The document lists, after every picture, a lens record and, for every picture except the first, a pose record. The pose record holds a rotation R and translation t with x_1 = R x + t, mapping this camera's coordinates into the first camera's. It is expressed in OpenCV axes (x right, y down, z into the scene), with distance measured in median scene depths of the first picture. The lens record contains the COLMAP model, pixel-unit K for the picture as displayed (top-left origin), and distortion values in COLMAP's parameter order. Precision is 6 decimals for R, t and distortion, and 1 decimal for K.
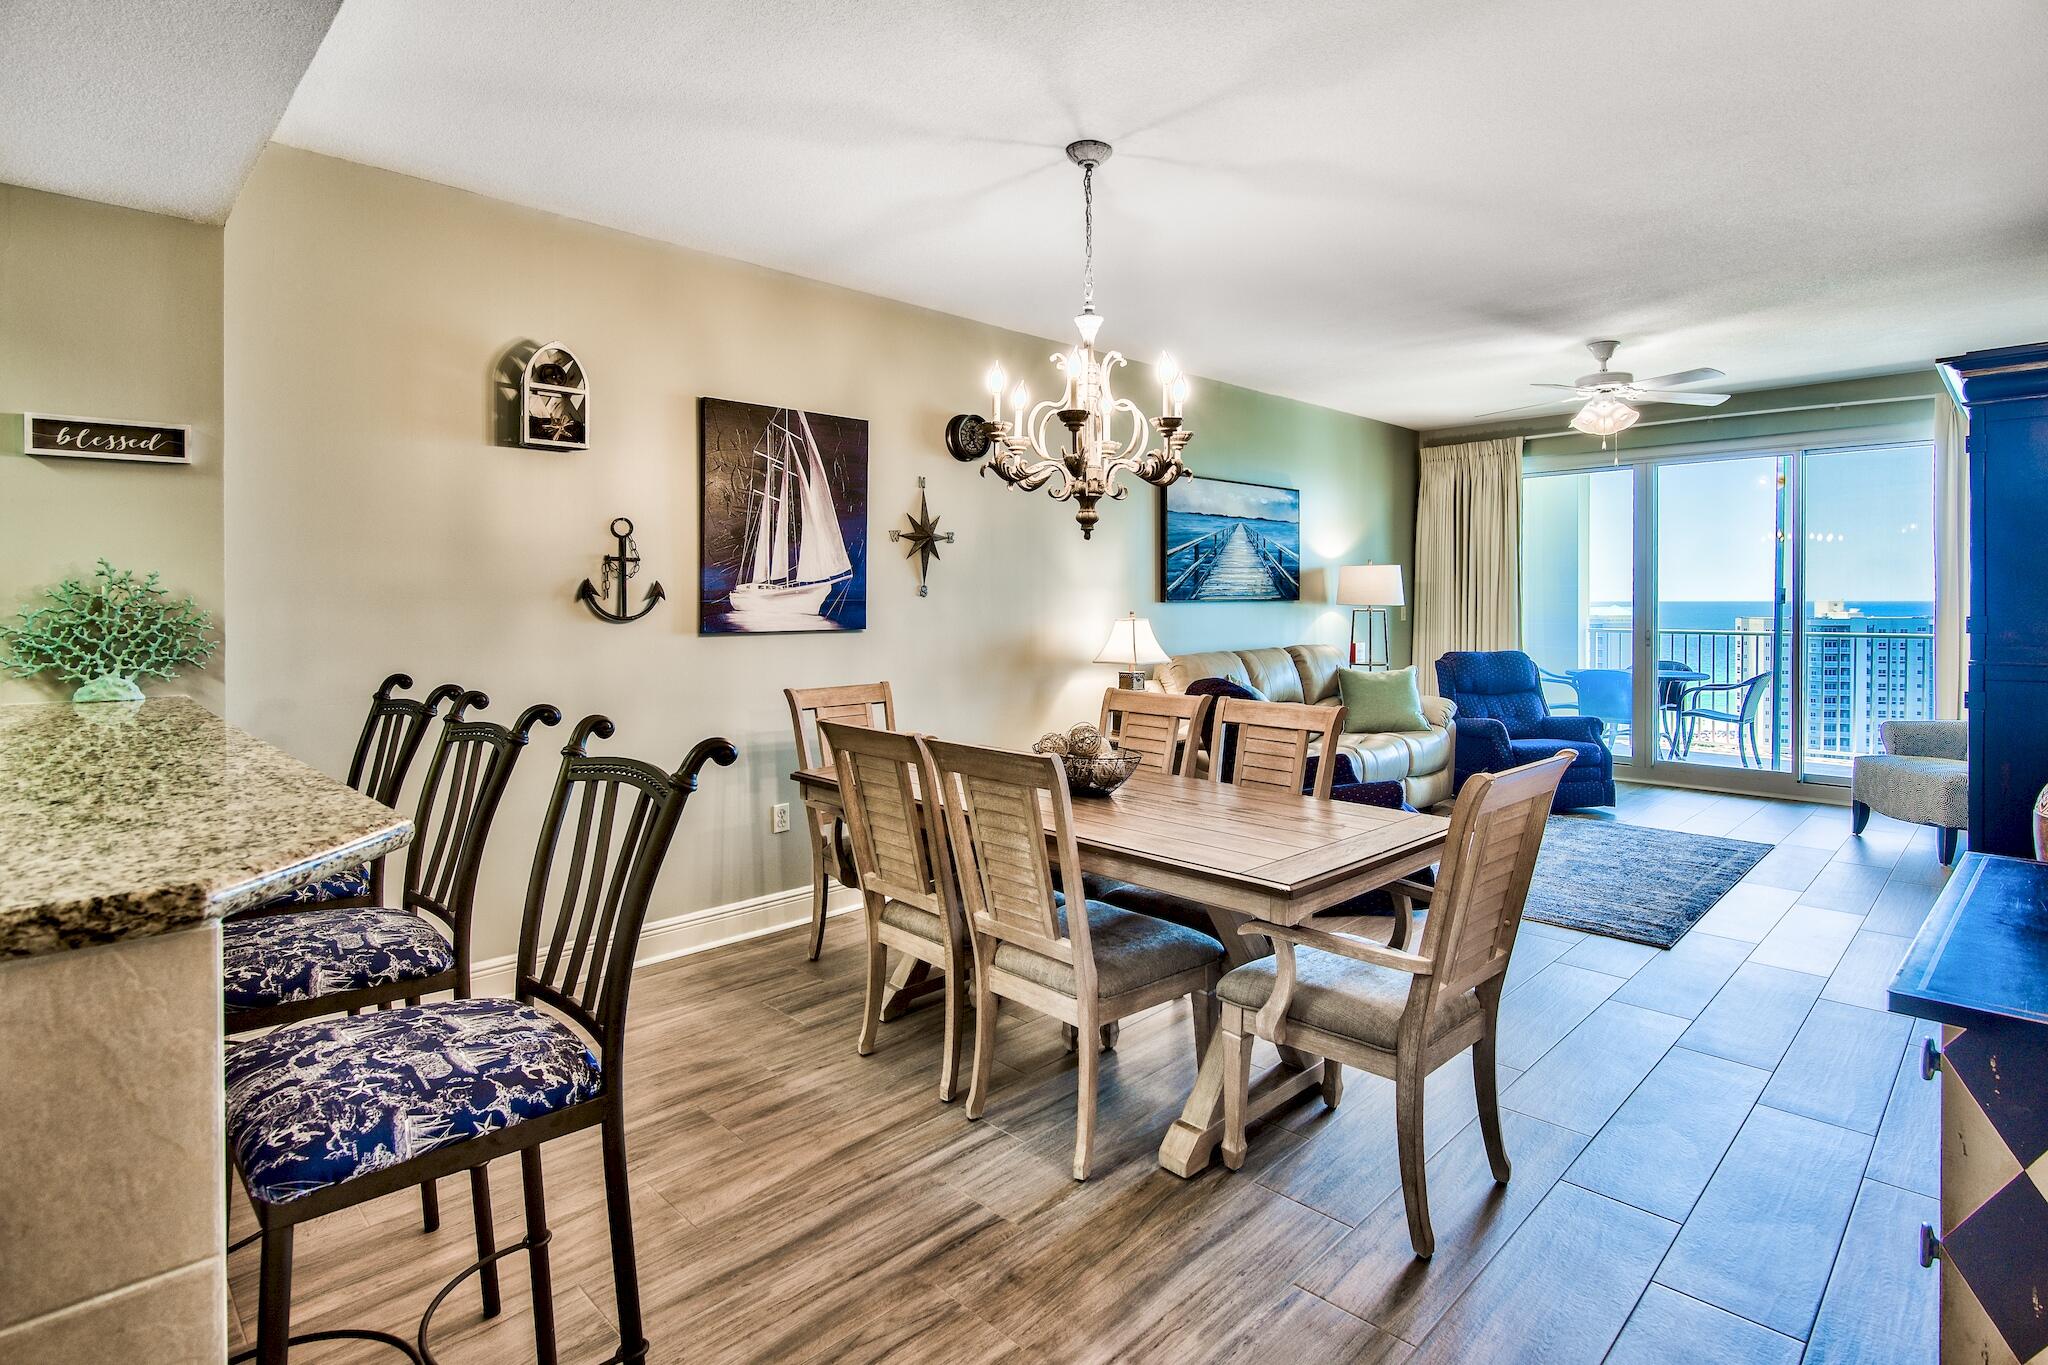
lens RADIAL K [[1025.7, 0, 1037.9], [0, 1025.7, 618.7], [0, 0, 1]] dist [0.000888, 0.000129]
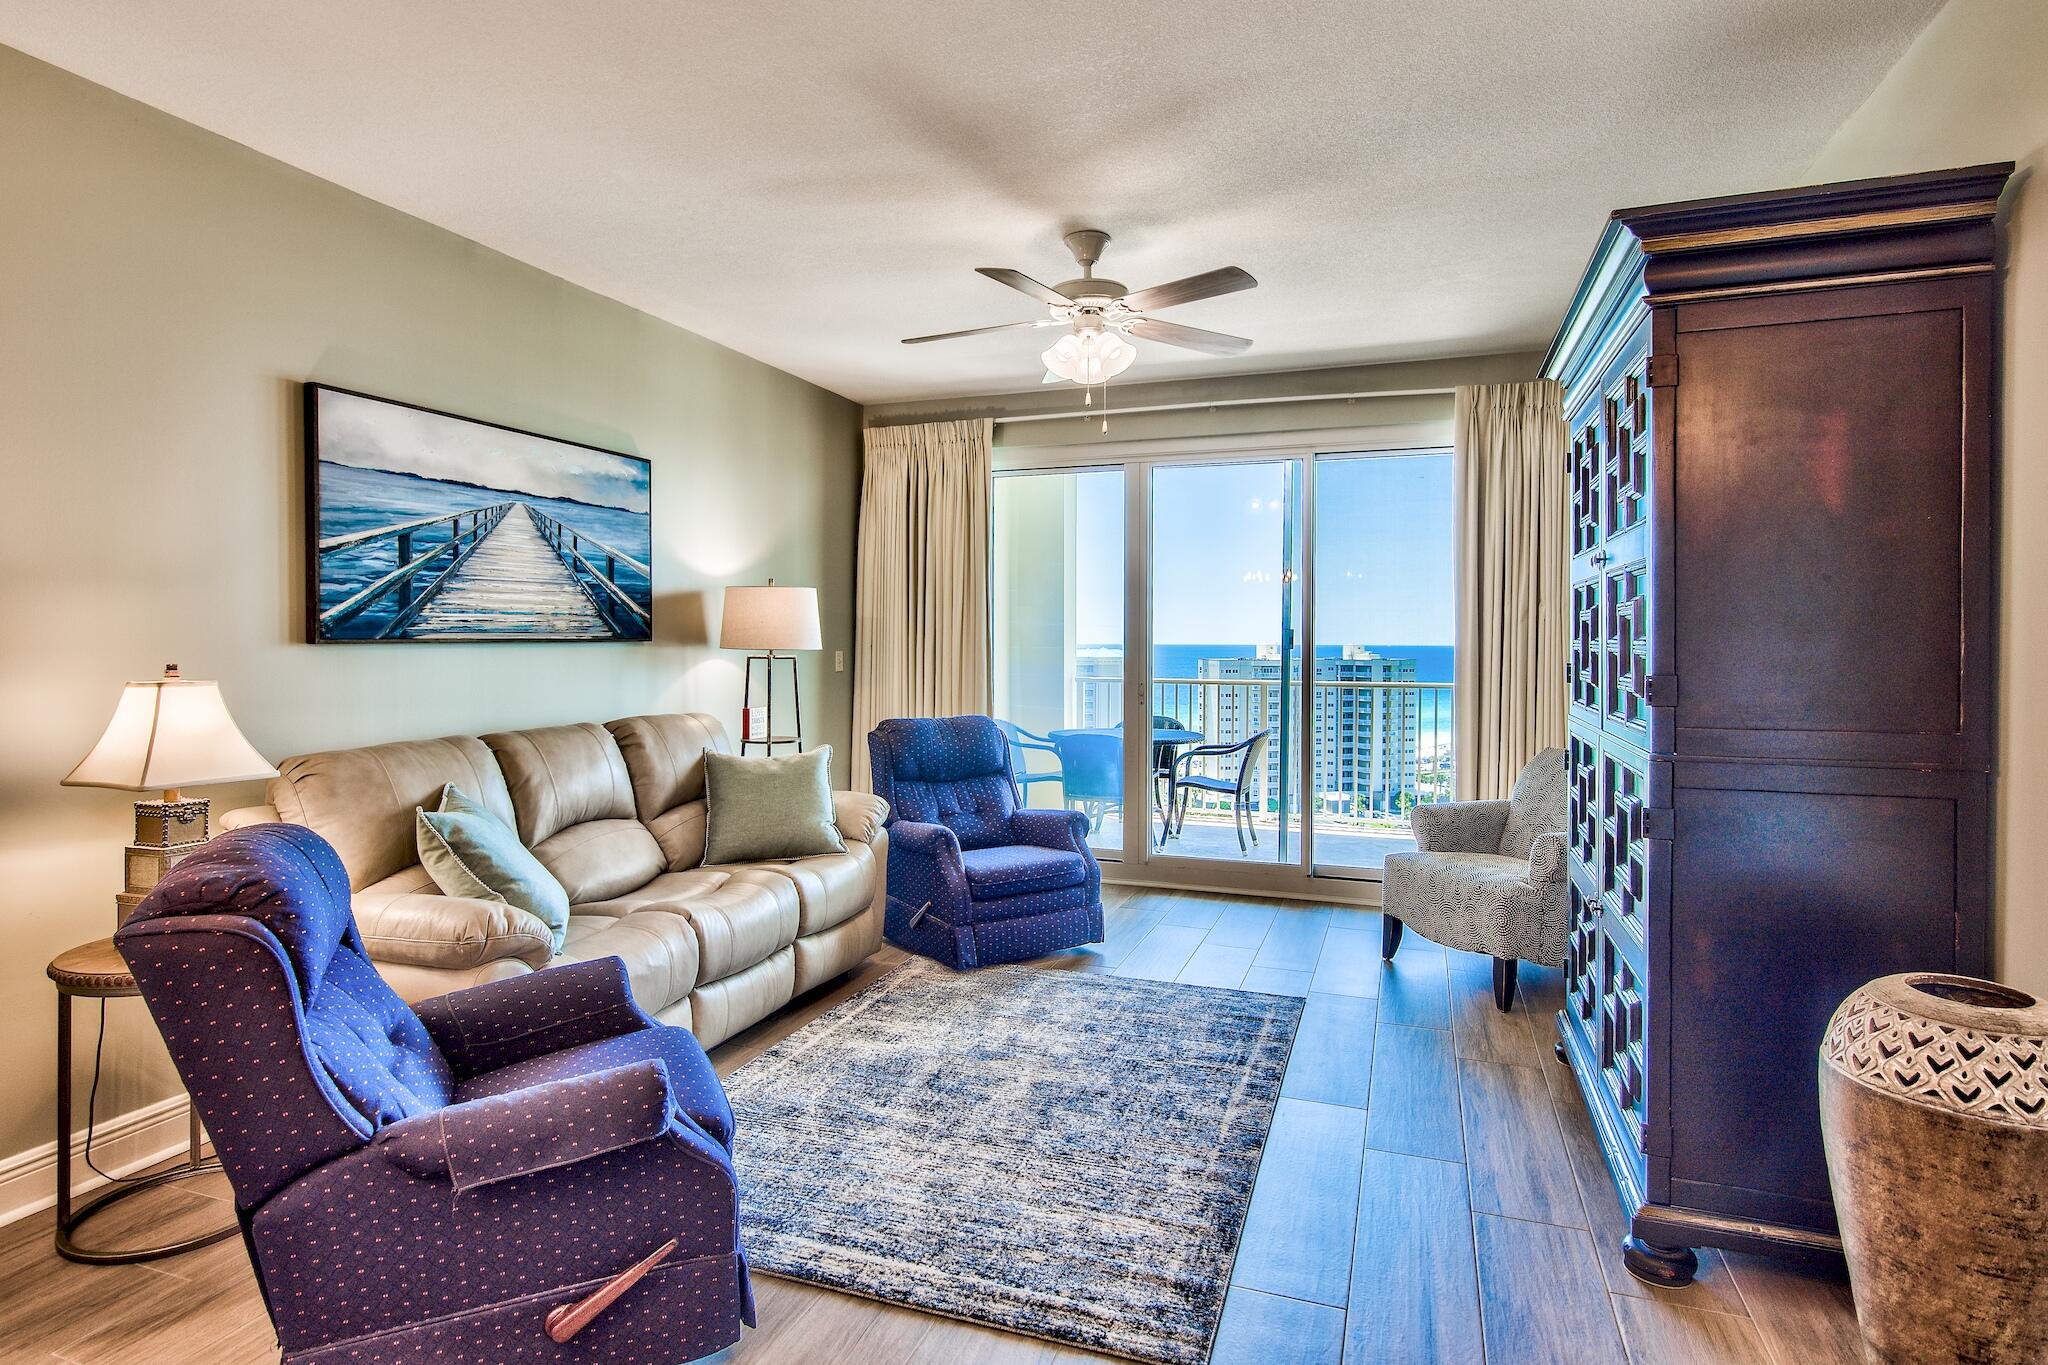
lens RADIAL K [[1082.1, 0, 1011.8], [0, 1082.1, 669.1], [0, 0, 1]] dist [0.001188, 0.000227]
pose [[0.910064, -0.005072, 0.414436, 0.308311], [0.001788, 0.999964, 0.008310, -0.010443], [-0.414463, -0.006822, 0.910040, 0.546934]]
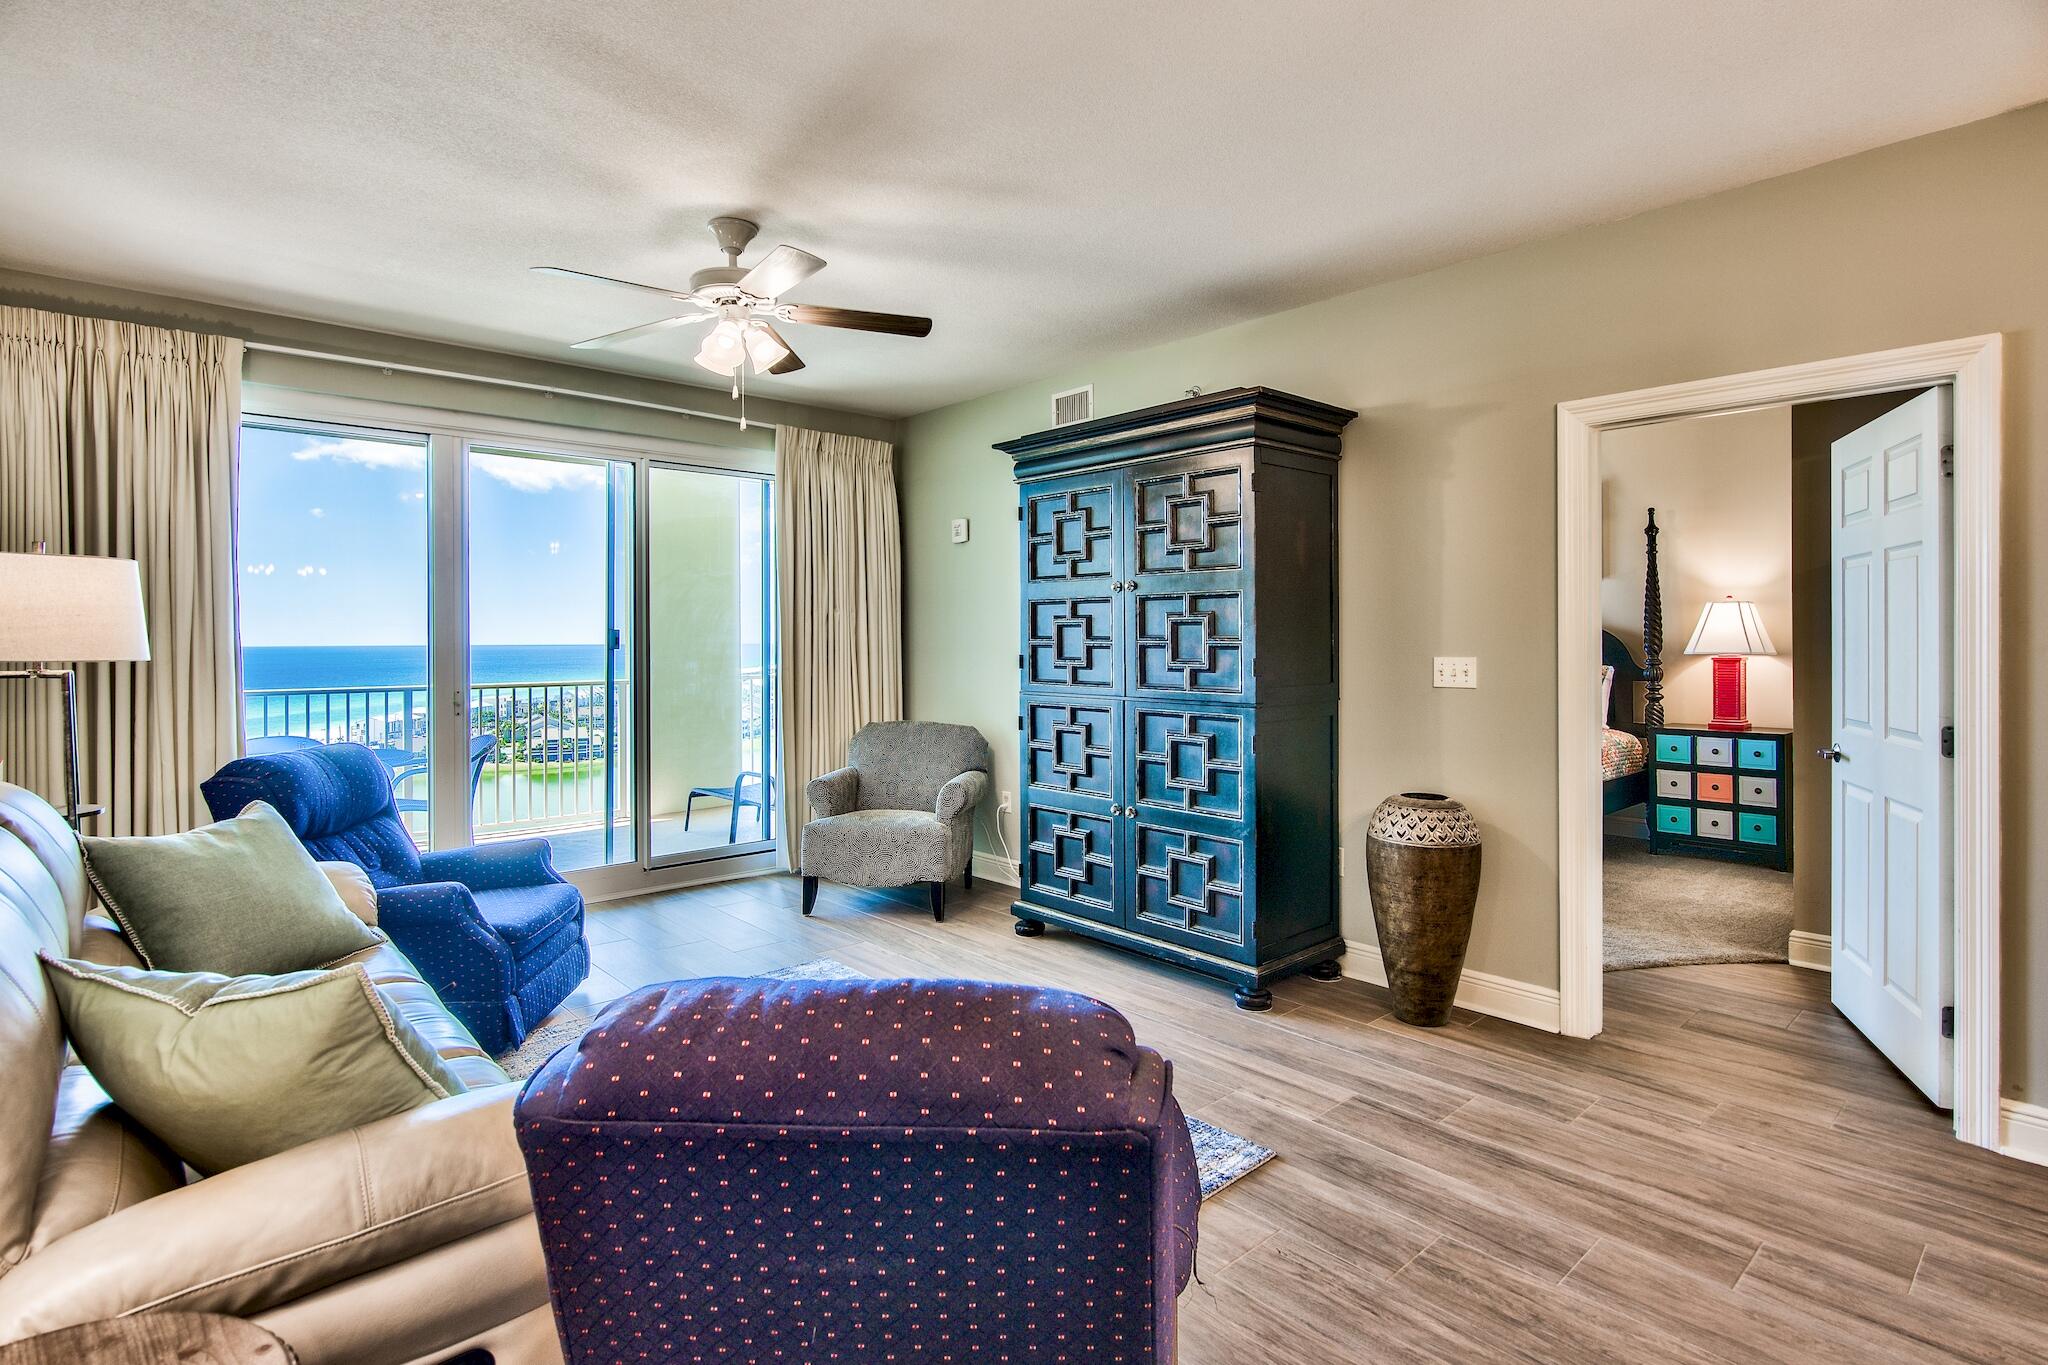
lens RADIAL K [[1017.6, 0, 1017.0], [0, 1017.6, 647.5], [0, 0, 1]] dist [-0.001911, -0.000533]
pose [[0.051943, -0.005472, 0.998635, -0.061531], [0.022156, 0.999745, 0.004325, -0.019874], [-0.998404, 0.021901, 0.052051, 1.067355]]
